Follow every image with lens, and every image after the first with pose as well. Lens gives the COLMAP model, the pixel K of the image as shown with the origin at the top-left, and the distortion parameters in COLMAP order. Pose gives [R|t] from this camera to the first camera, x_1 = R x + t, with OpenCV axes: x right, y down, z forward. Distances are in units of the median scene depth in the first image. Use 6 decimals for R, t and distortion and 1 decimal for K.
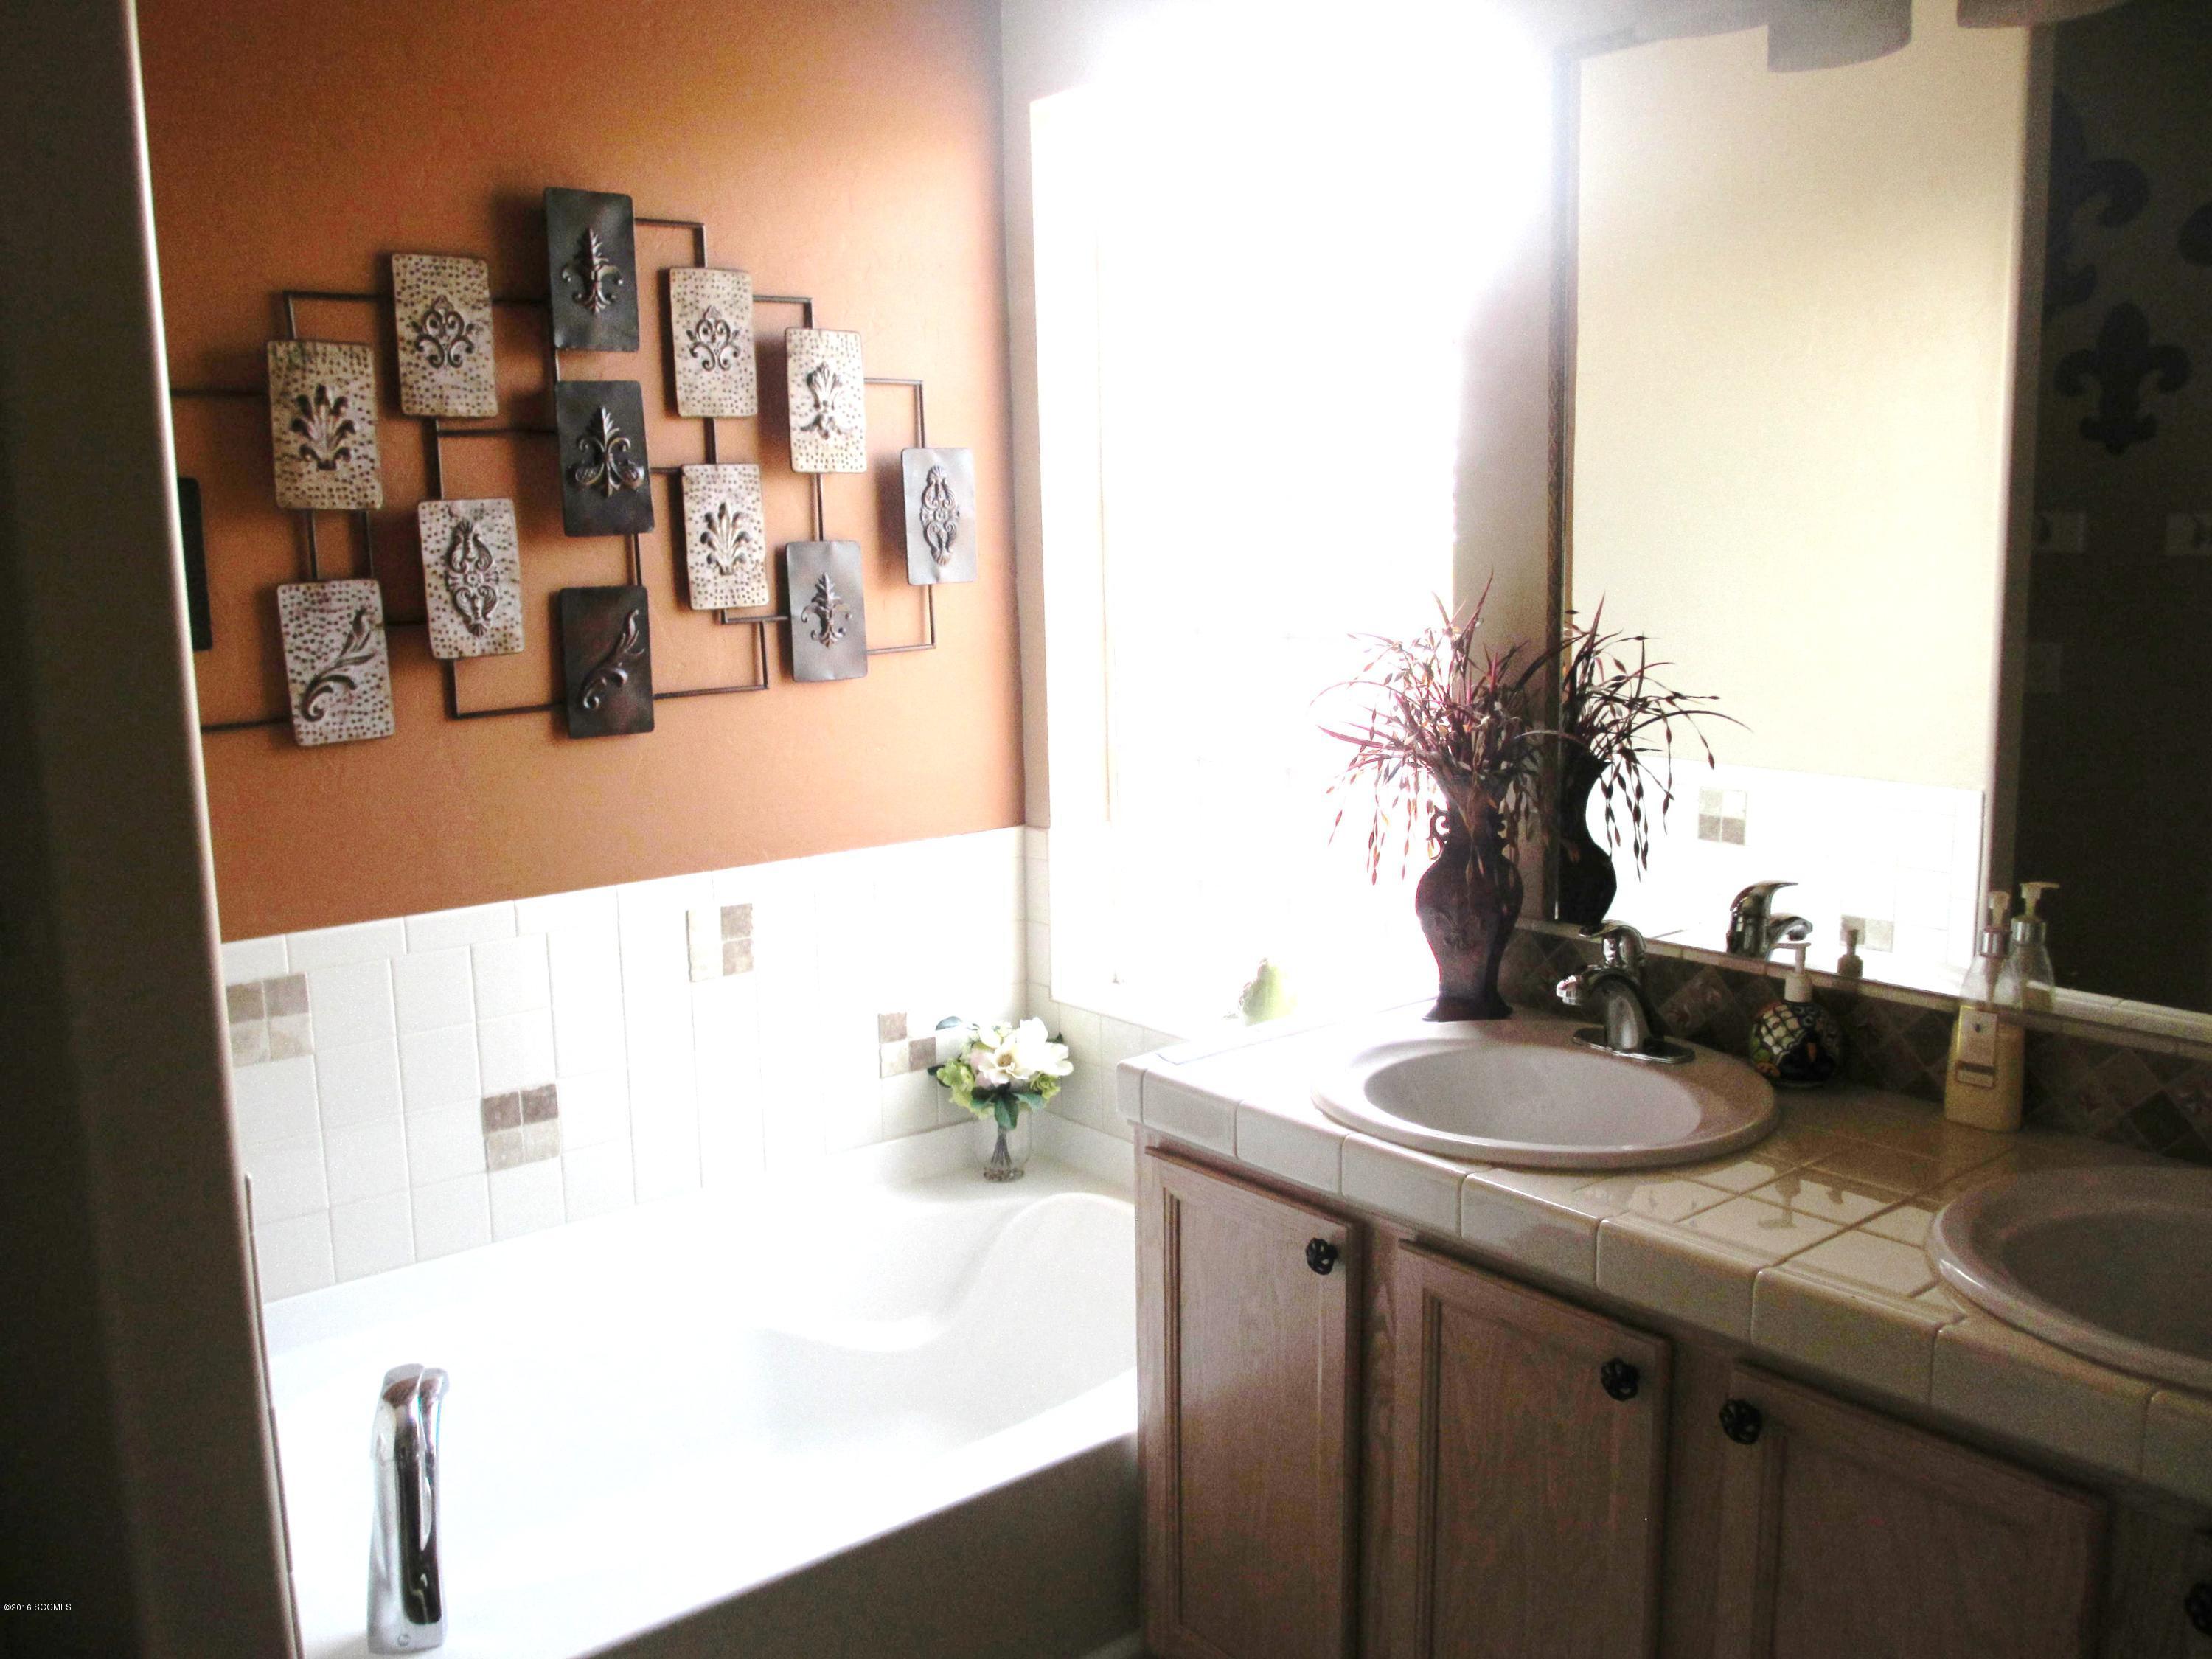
lens RADIAL K [[1915.0, 0, 1106.0], [0, 1915.0, 829.5], [0, 0, 1]] dist [-0.076586, 0.067729]
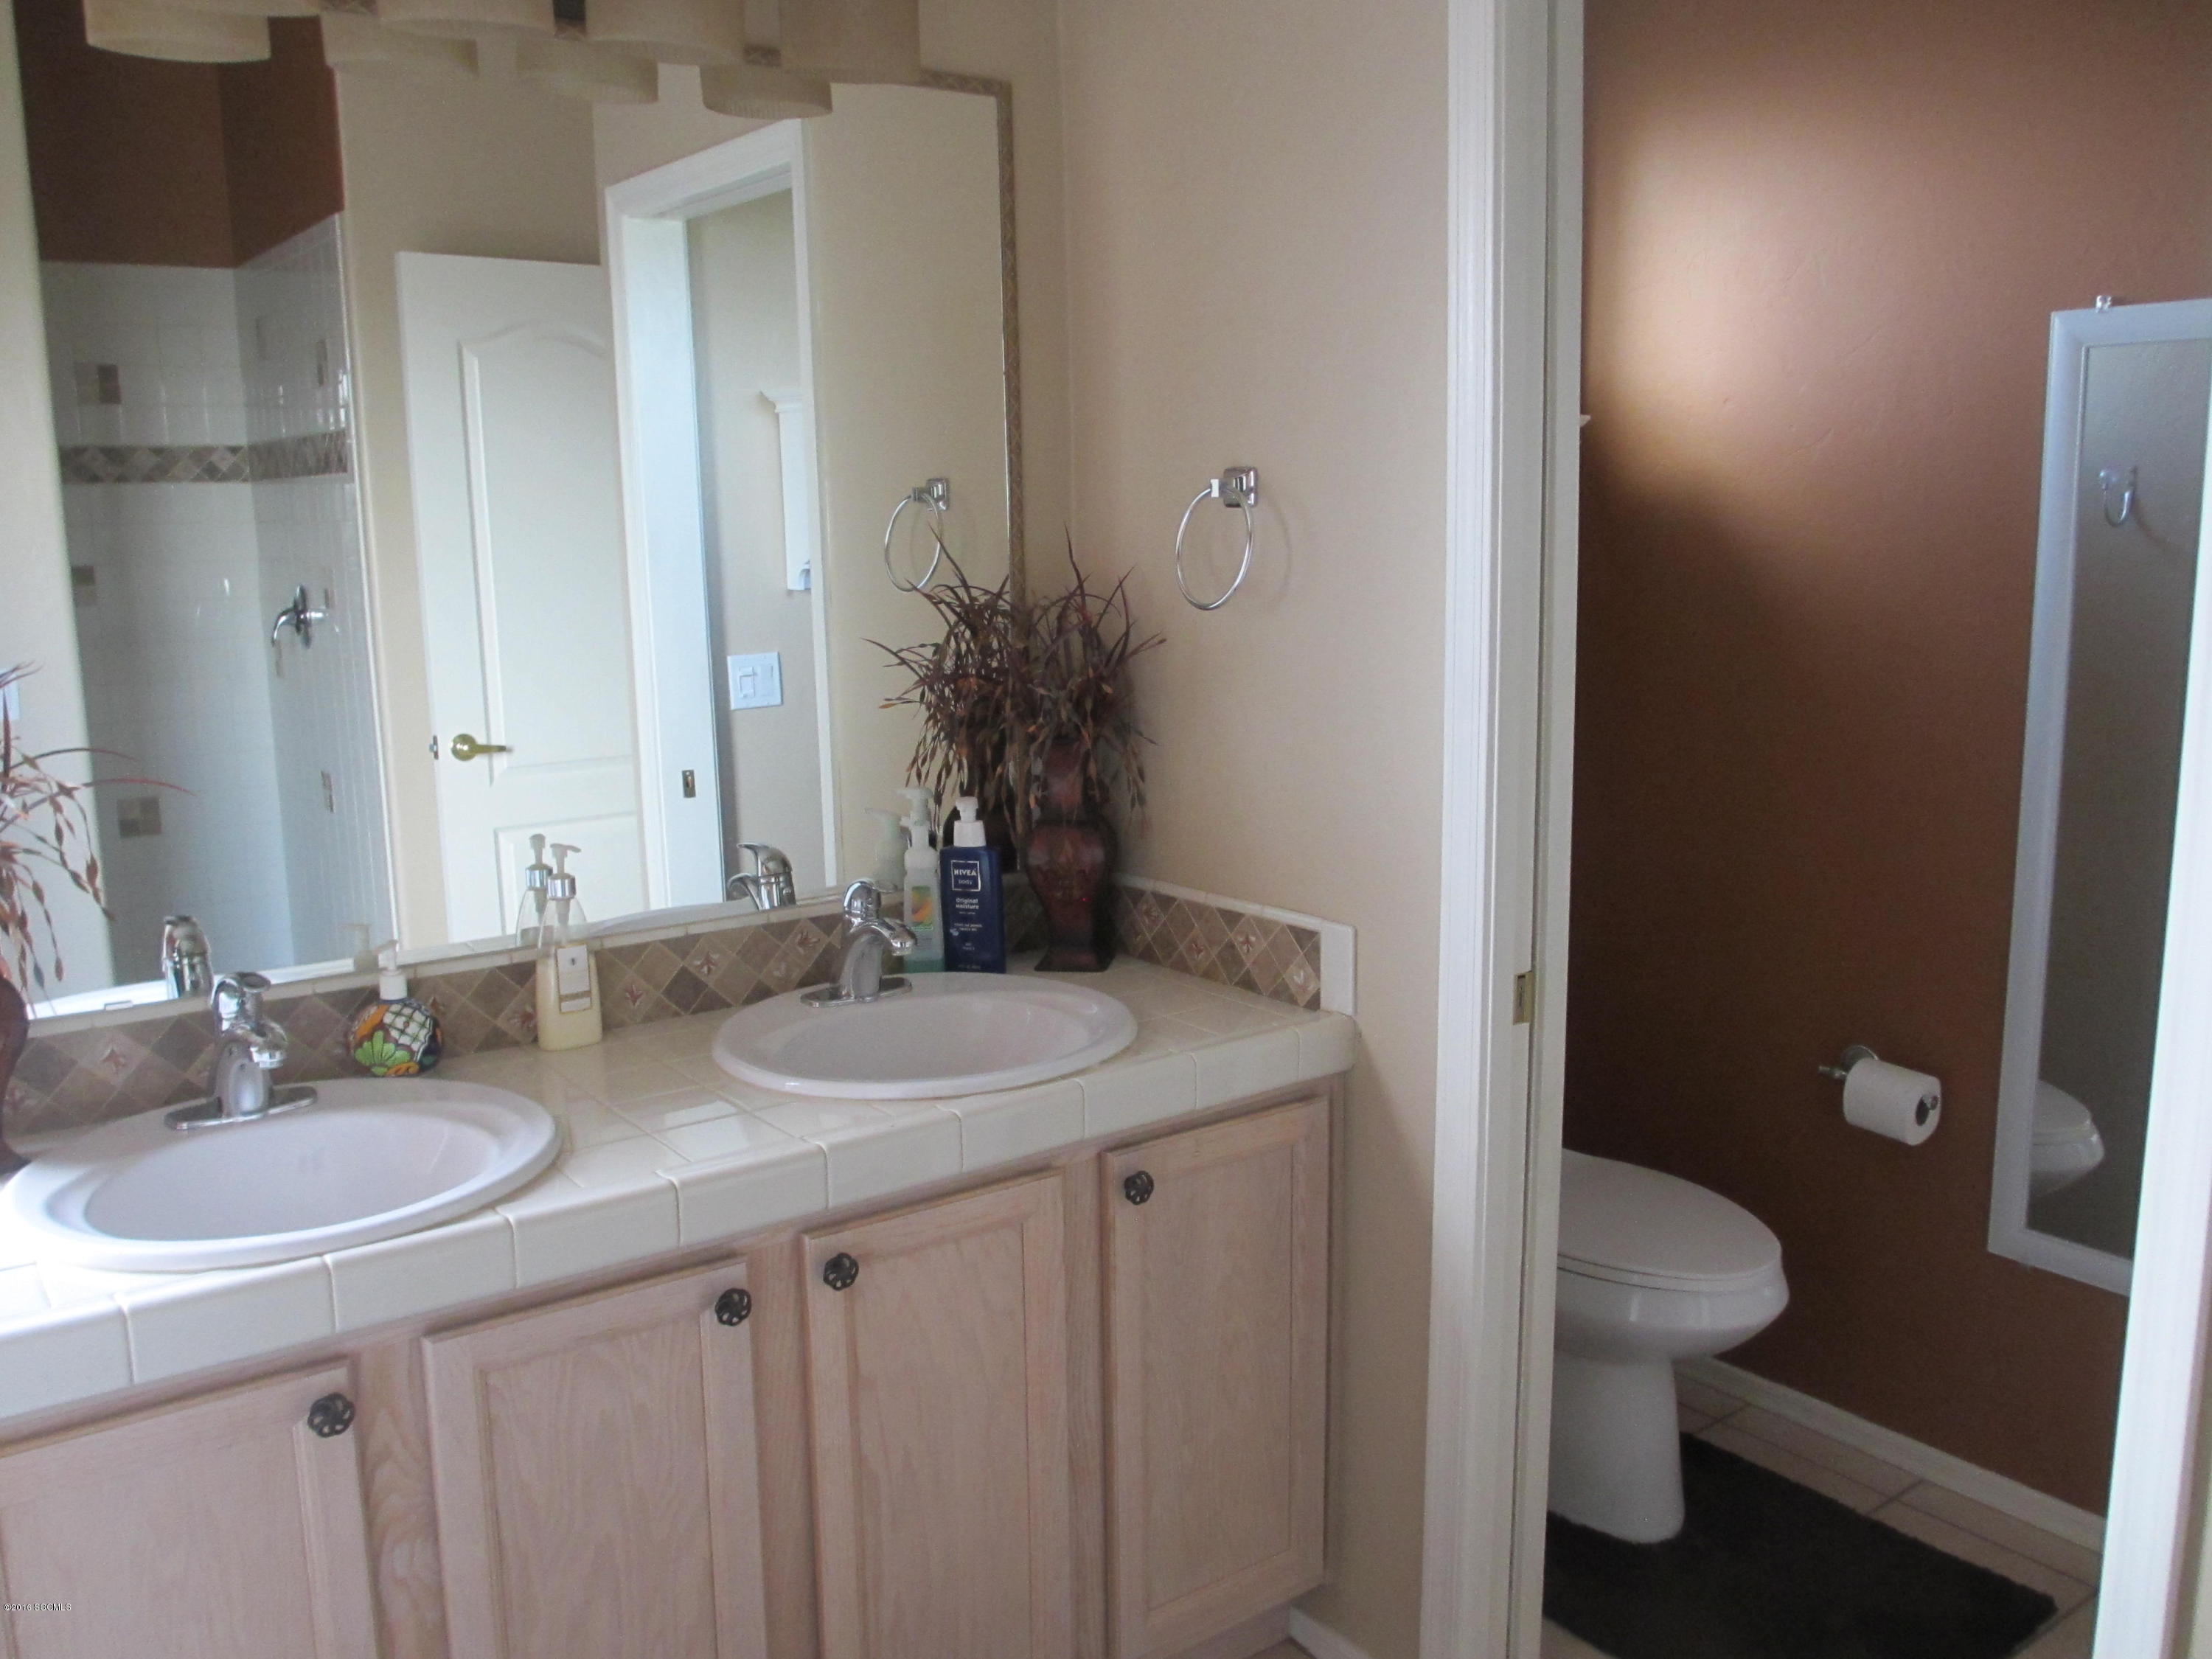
lens RADIAL K [[1915.0, 0, 1106.0], [0, 1915.0, 829.5], [0, 0, 1]] dist [-0.076586, 0.067729]
pose [[0.023199, -0.153013, 0.987952, -0.670247], [0.170973, 0.974266, 0.146879, -0.089278], [-0.985003, 0.165505, 0.048763, 0.604569]]
